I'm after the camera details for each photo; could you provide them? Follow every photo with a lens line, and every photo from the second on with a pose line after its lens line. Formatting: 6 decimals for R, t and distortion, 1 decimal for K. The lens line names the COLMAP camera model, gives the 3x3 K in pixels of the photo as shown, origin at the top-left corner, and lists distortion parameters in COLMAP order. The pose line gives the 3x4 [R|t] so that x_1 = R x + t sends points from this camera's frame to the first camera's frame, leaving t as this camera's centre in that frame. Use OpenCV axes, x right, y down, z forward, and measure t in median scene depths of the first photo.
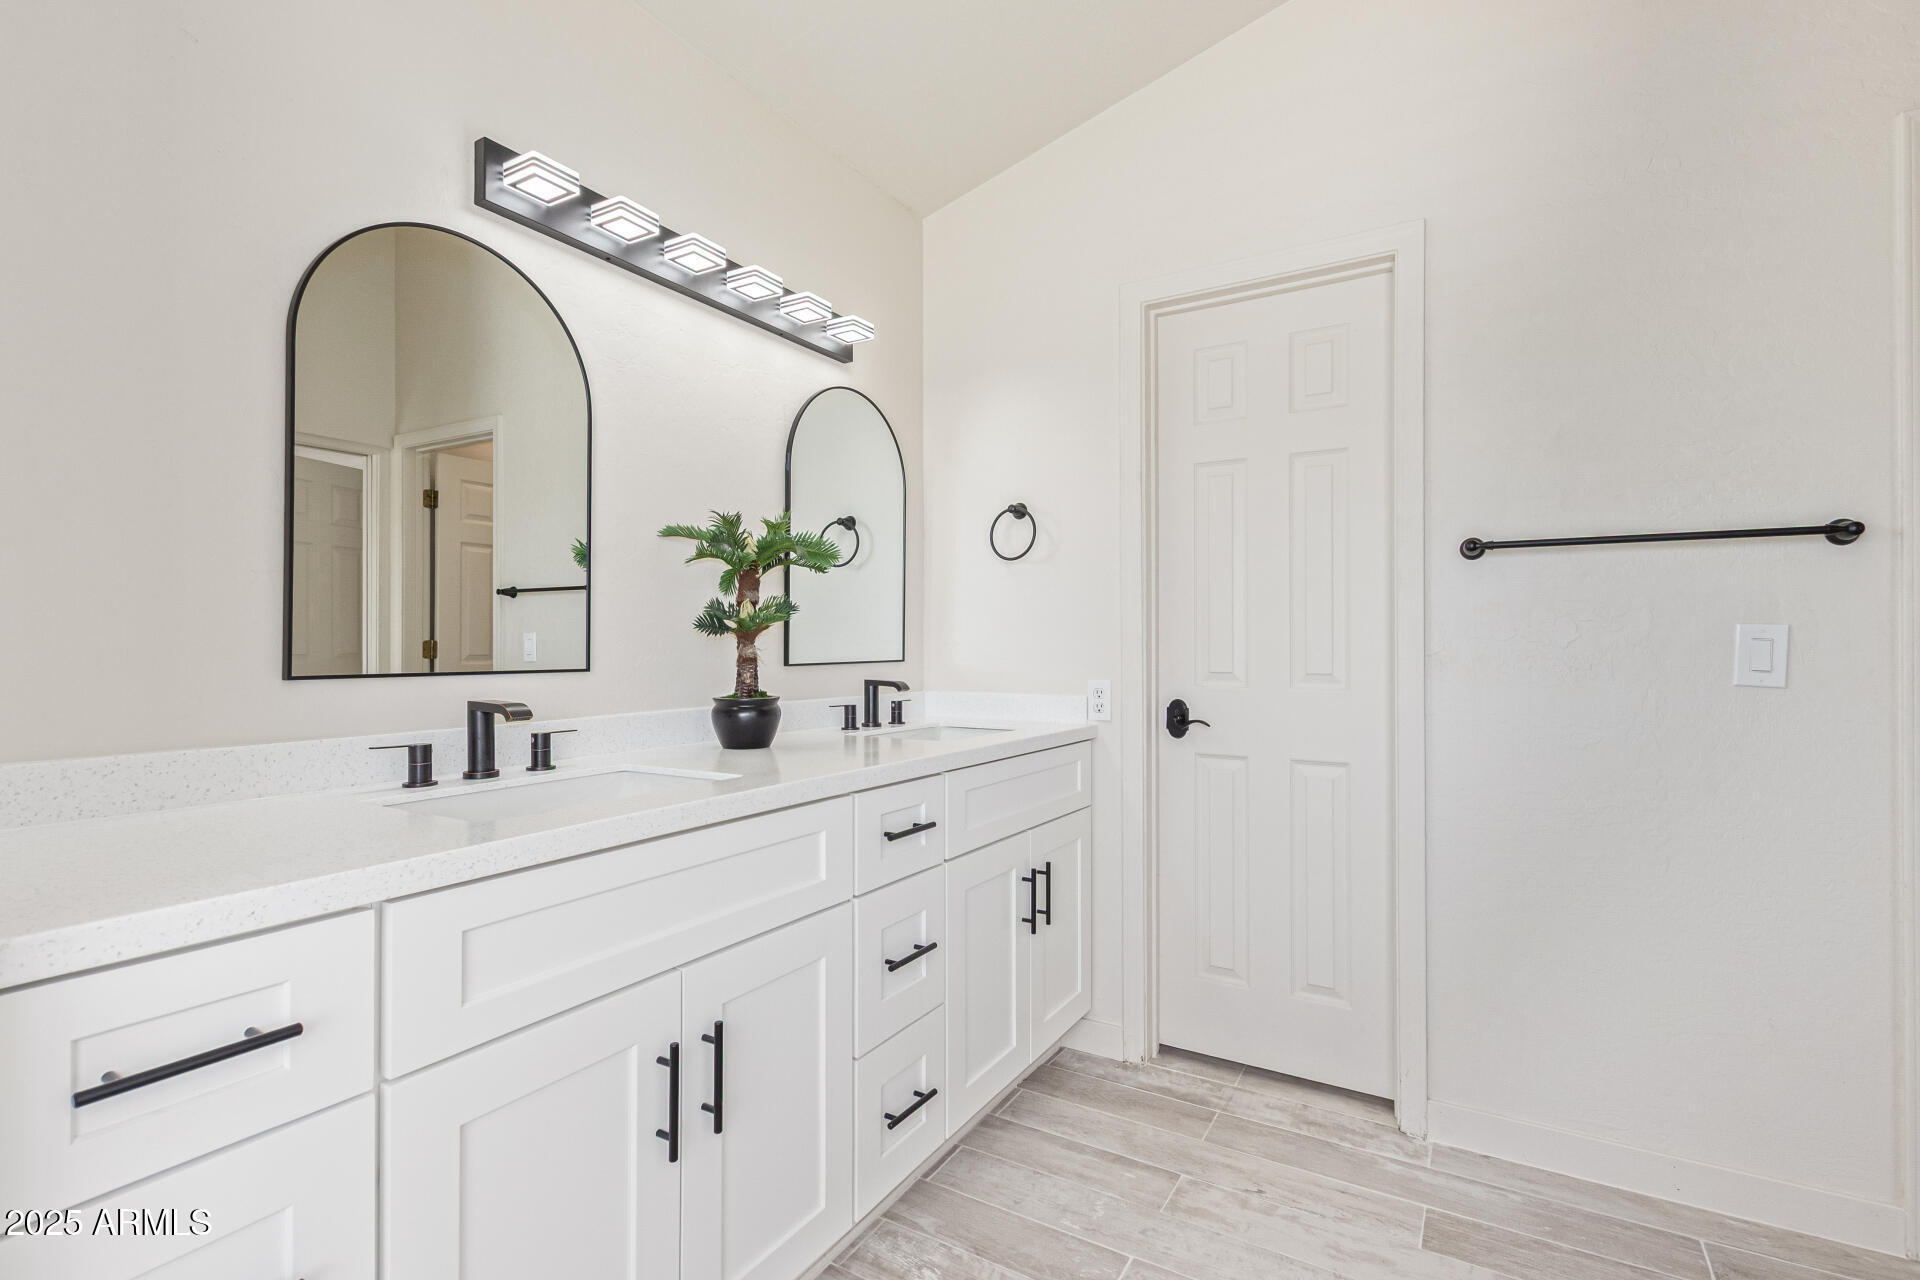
lens RADIAL K [[892.5, 0, 961.1], [0, 892.5, 645.2], [0, 0, 1]] dist [0.003671, -0.000232]
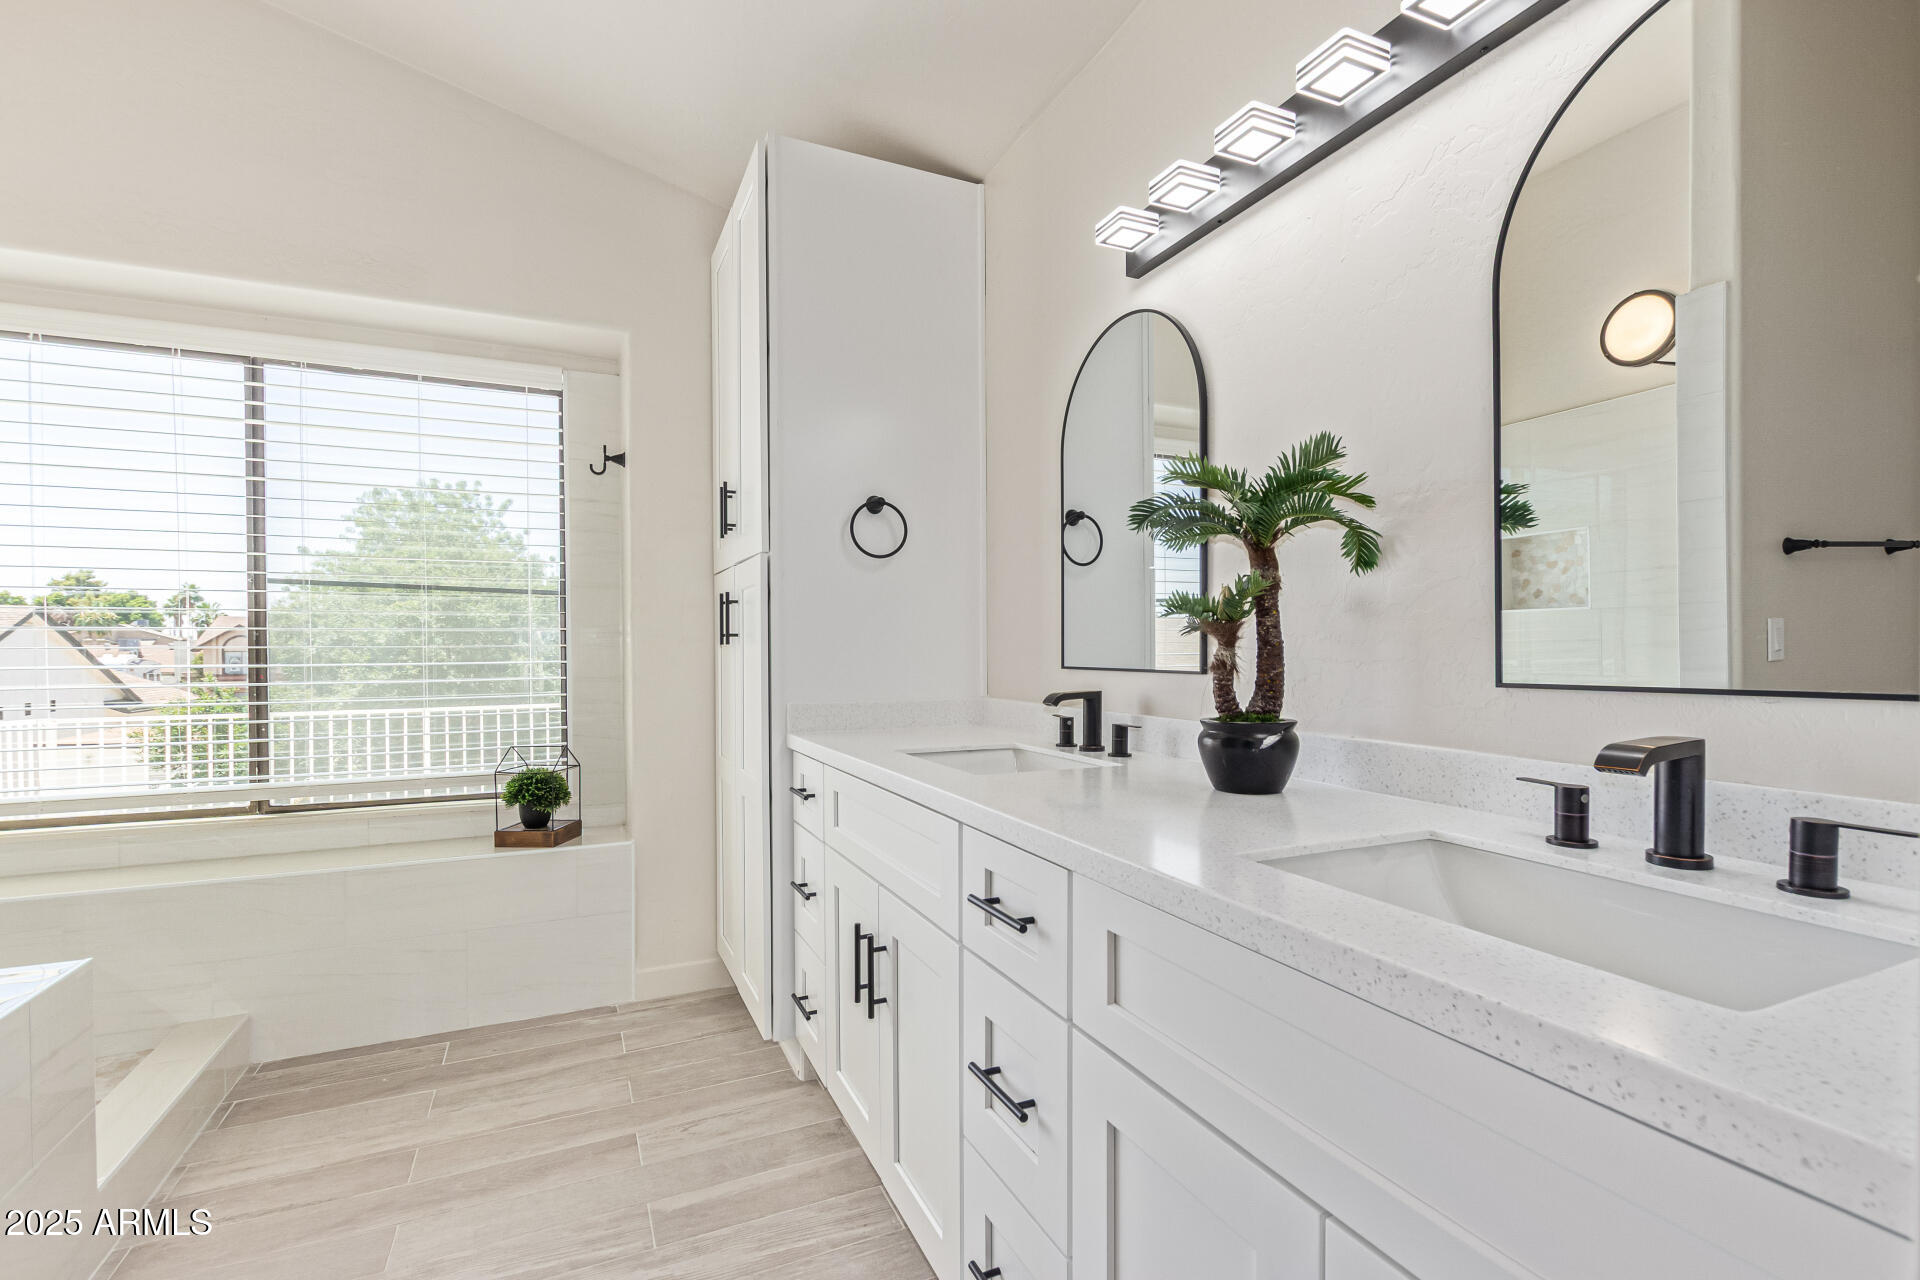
lens RADIAL K [[892.5, 0, 961.1], [0, 892.5, 645.2], [0, 0, 1]] dist [0.003671, -0.000232]
pose [[-0.561189, -0.042343, -0.826604, 0.511992], [-0.040110, 0.998908, -0.023938, 0.030242], [0.826715, 0.019721, -0.562275, 1.301481]]
